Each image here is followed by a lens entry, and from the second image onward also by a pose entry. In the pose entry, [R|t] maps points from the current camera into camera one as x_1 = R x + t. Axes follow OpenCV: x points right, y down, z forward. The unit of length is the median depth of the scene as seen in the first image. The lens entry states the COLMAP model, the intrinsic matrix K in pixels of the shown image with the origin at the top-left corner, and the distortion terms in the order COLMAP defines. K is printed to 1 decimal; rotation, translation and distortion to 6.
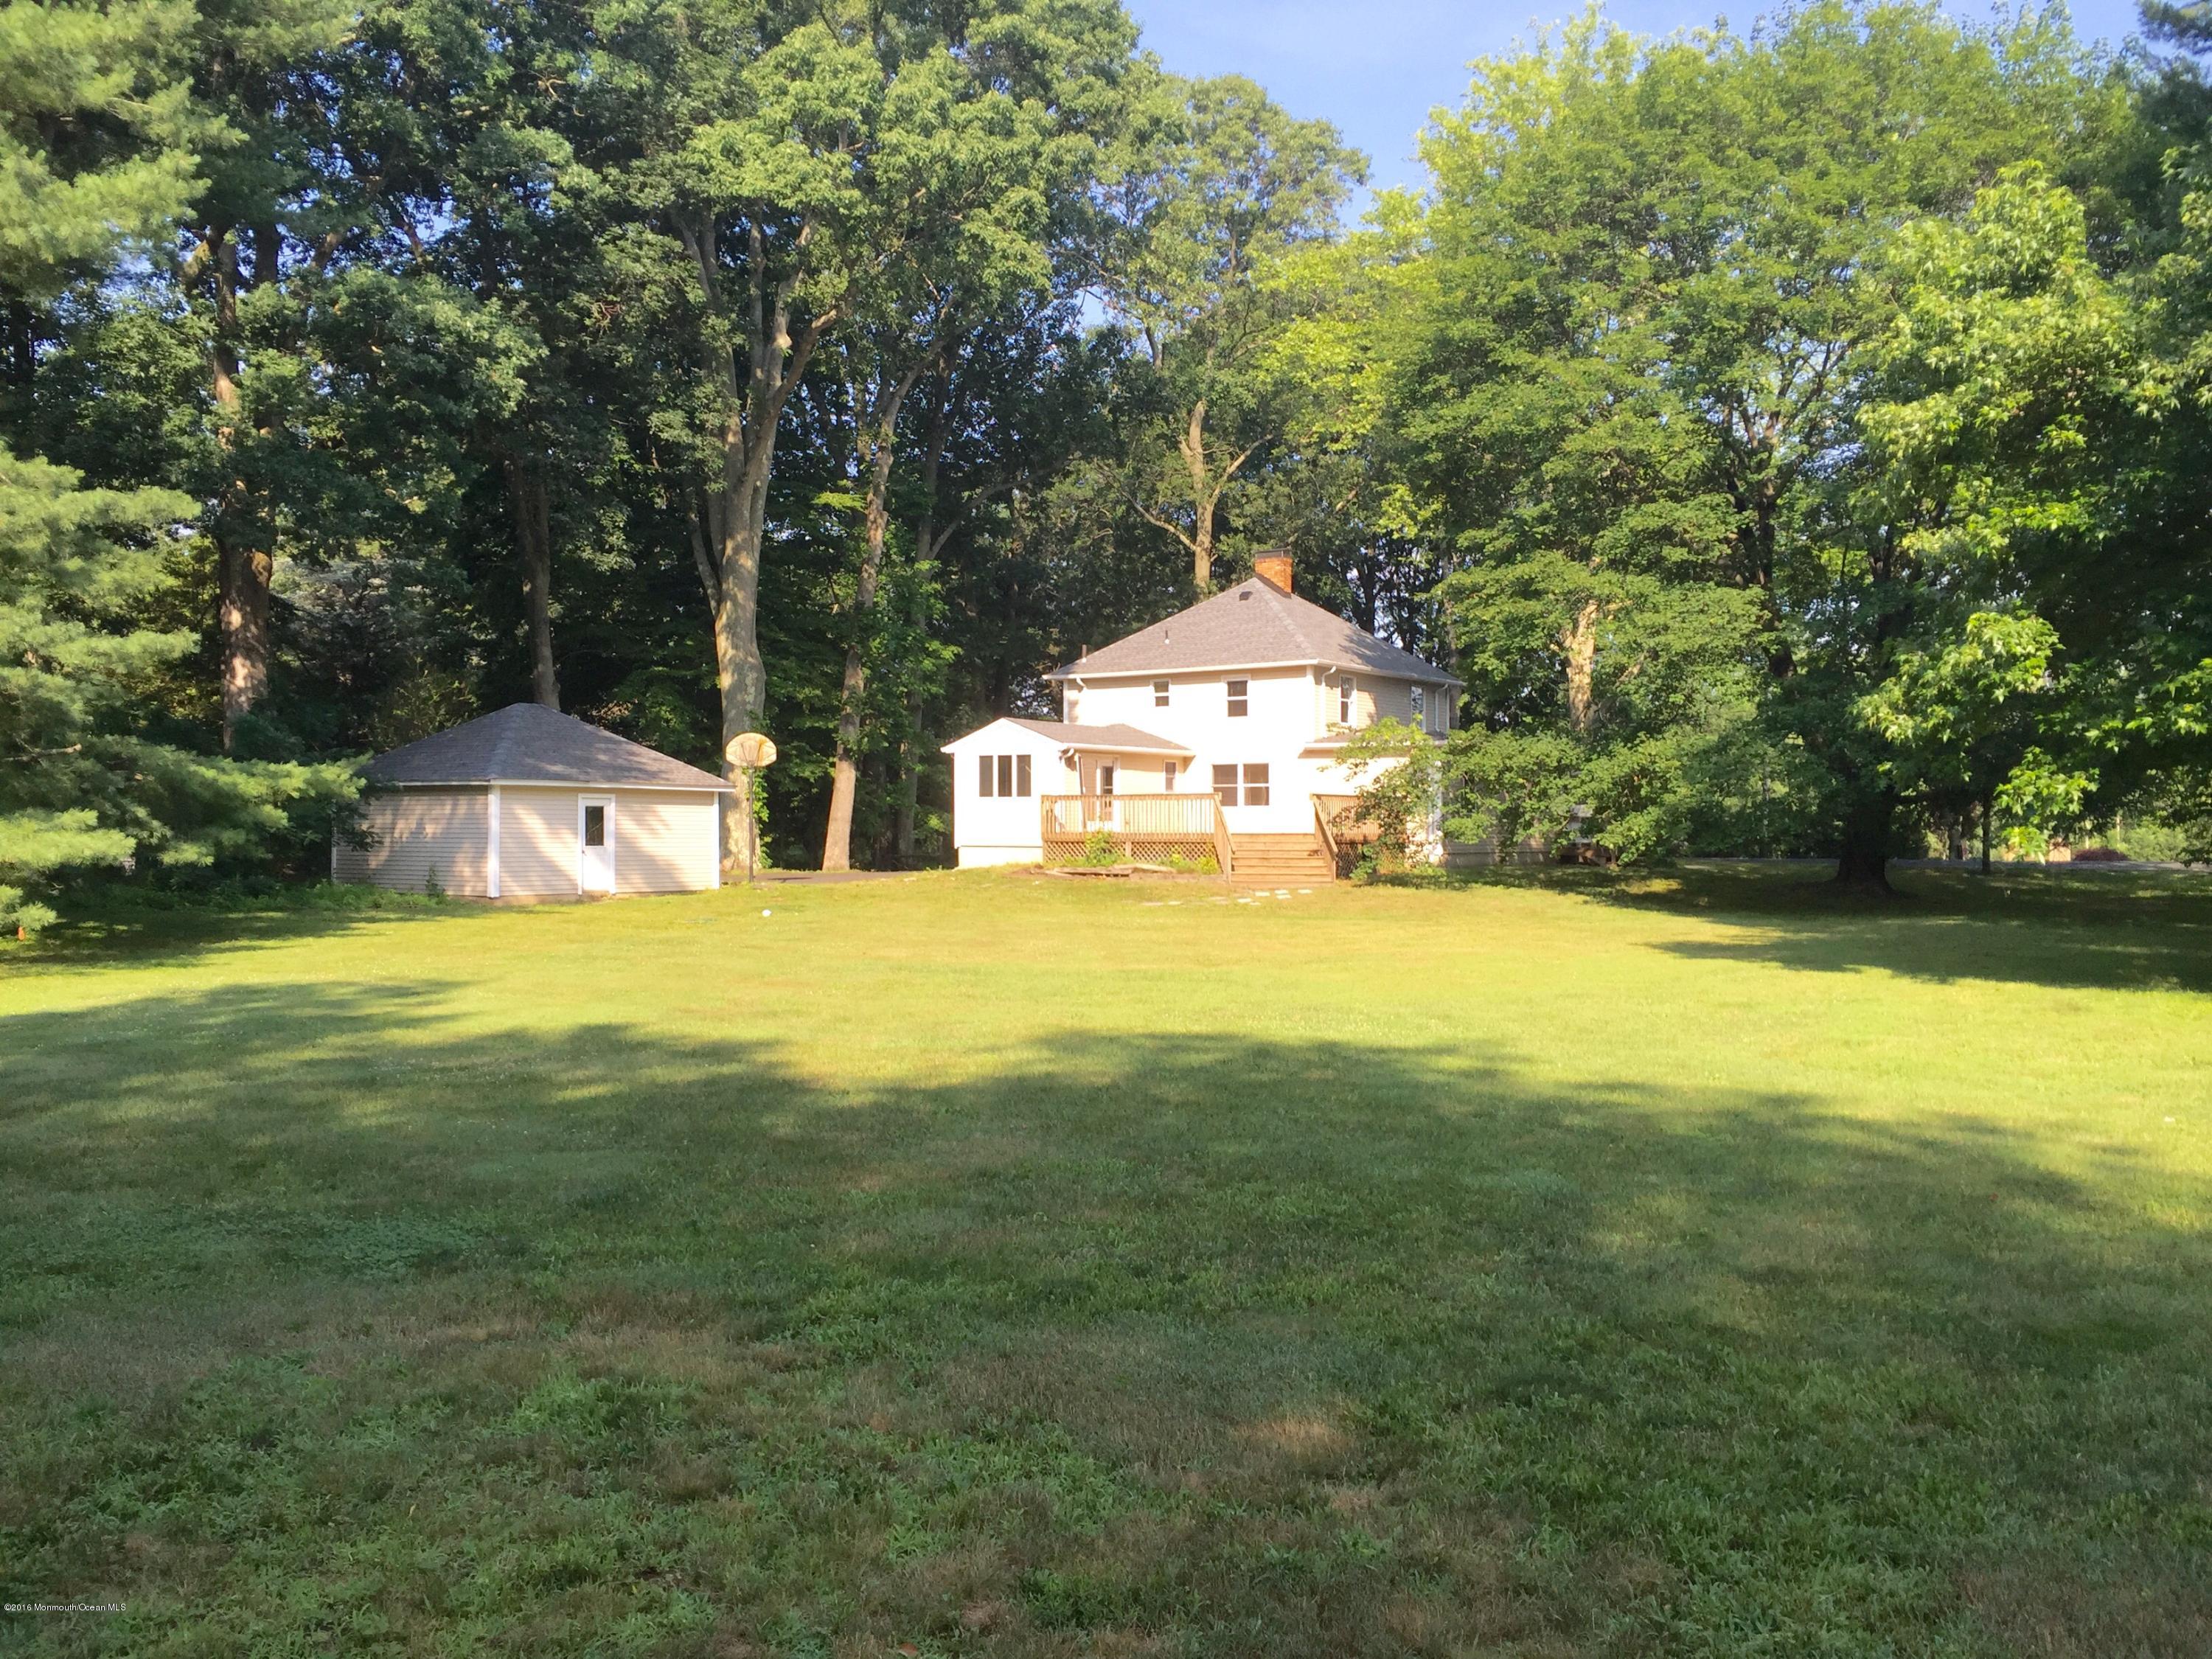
lens RADIAL K [[1895.0, 0, 1102.3], [0, 1895.0, 818.6], [0, 0, 1]] dist [0.084814, -0.103531]
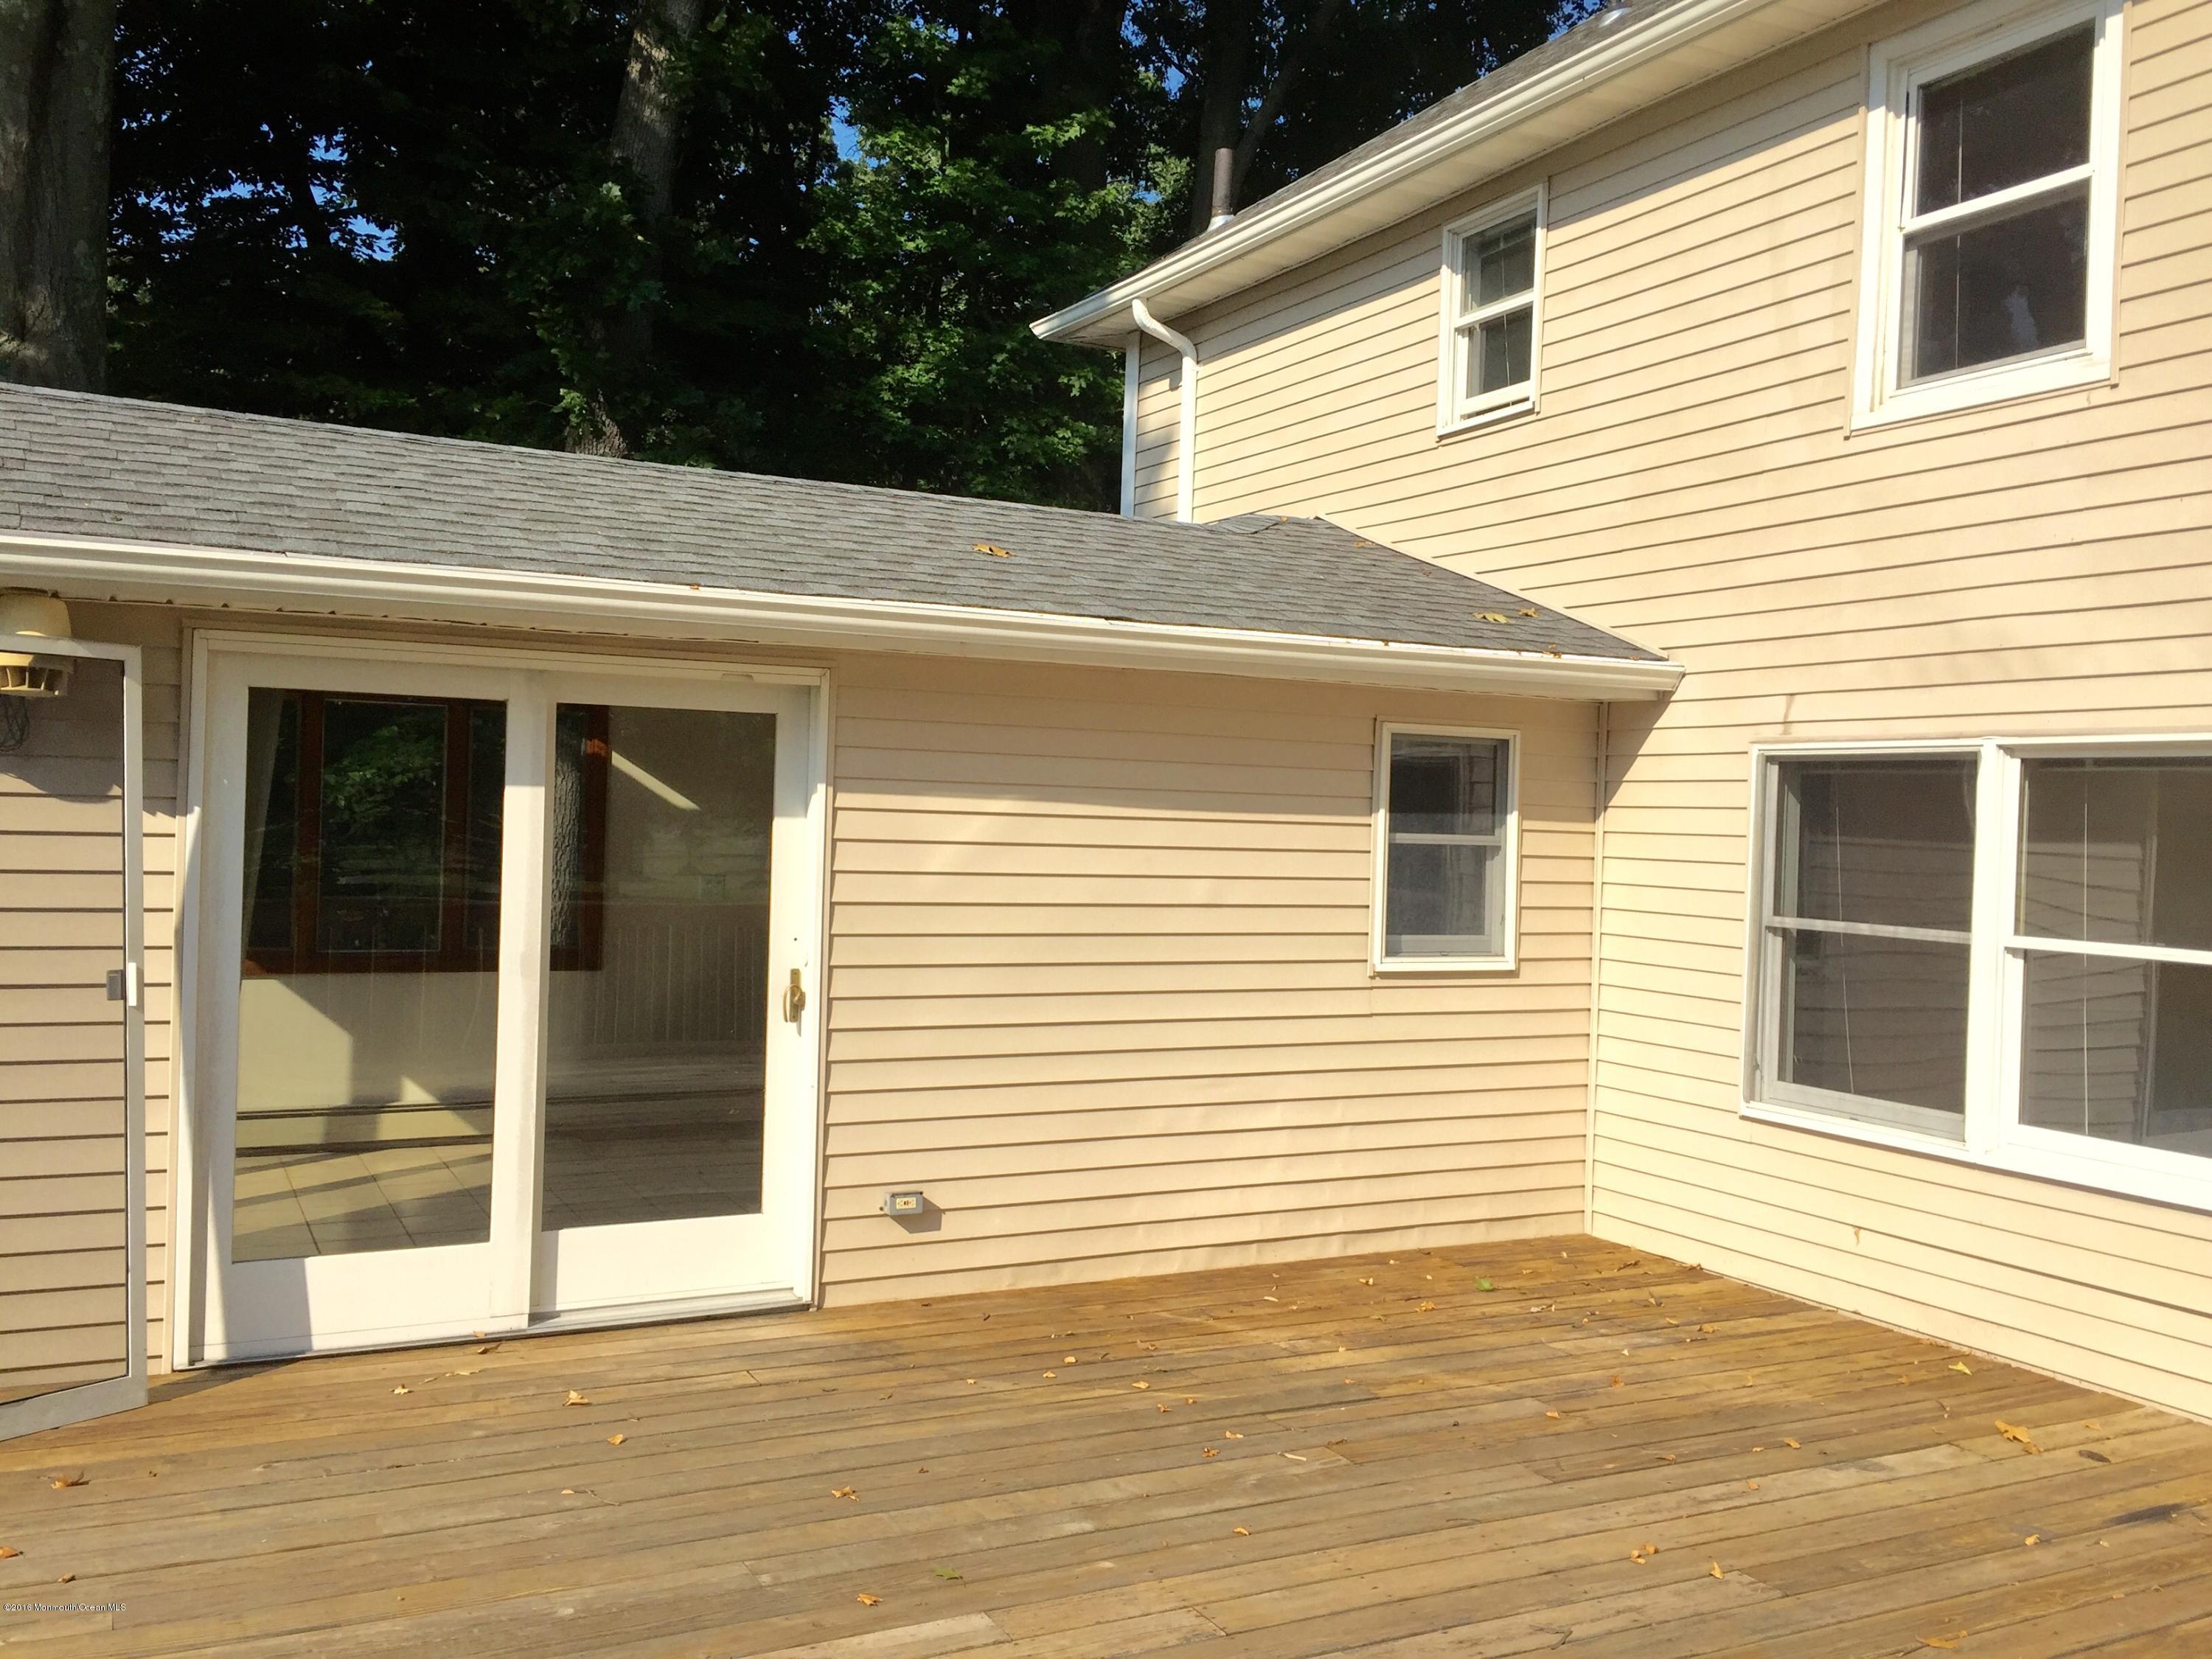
lens RADIAL K [[1891.7, 0, 1106.0], [0, 1891.7, 829.5], [0, 0, 1]] dist [0.079653, -0.097912]
pose [[0.886023, 0.030587, -0.462632, 0.078336], [-0.026677, 0.999532, 0.014994, -0.024637], [0.462874, -0.000943, 0.886424, 0.866254]]
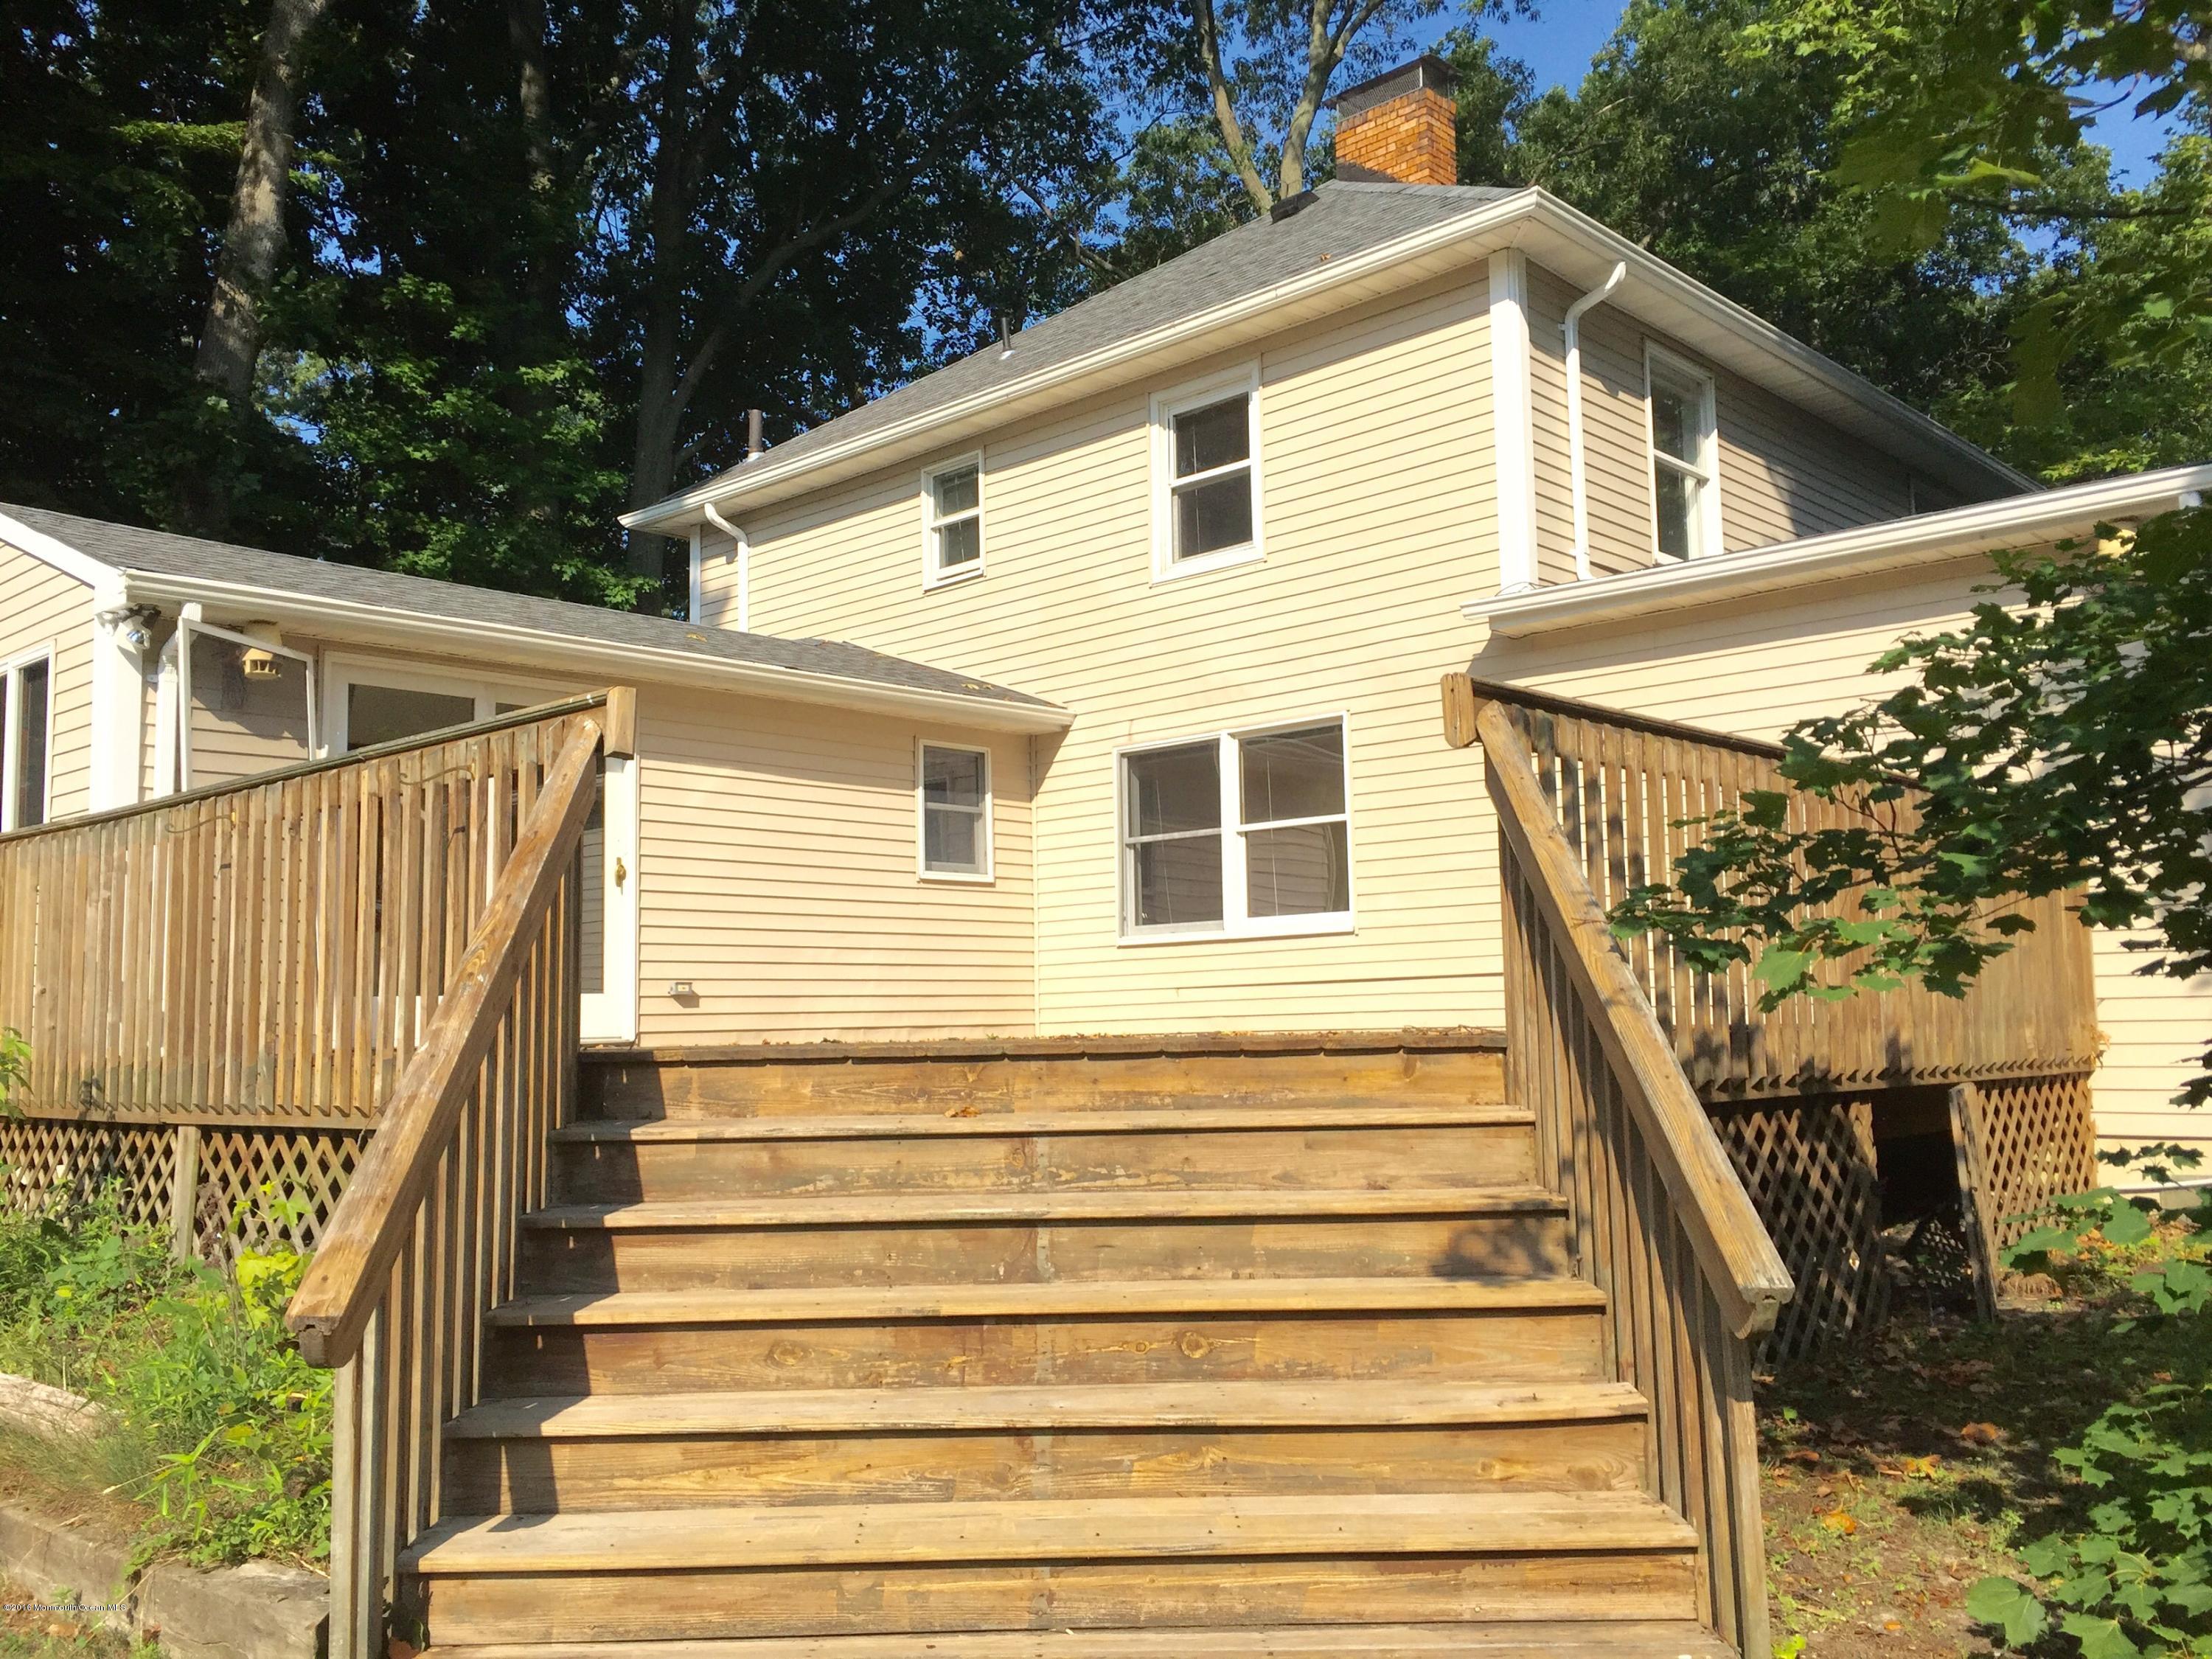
lens RADIAL K [[1895.0, 0, 1102.3], [0, 1895.0, 818.6], [0, 0, 1]] dist [0.084814, -0.103531]
pose [[0.988879, -0.037363, -0.143953, 0.090395], [0.022344, 0.994266, -0.104572, 0.005307], [0.147035, 0.100192, 0.984044, 0.761868]]
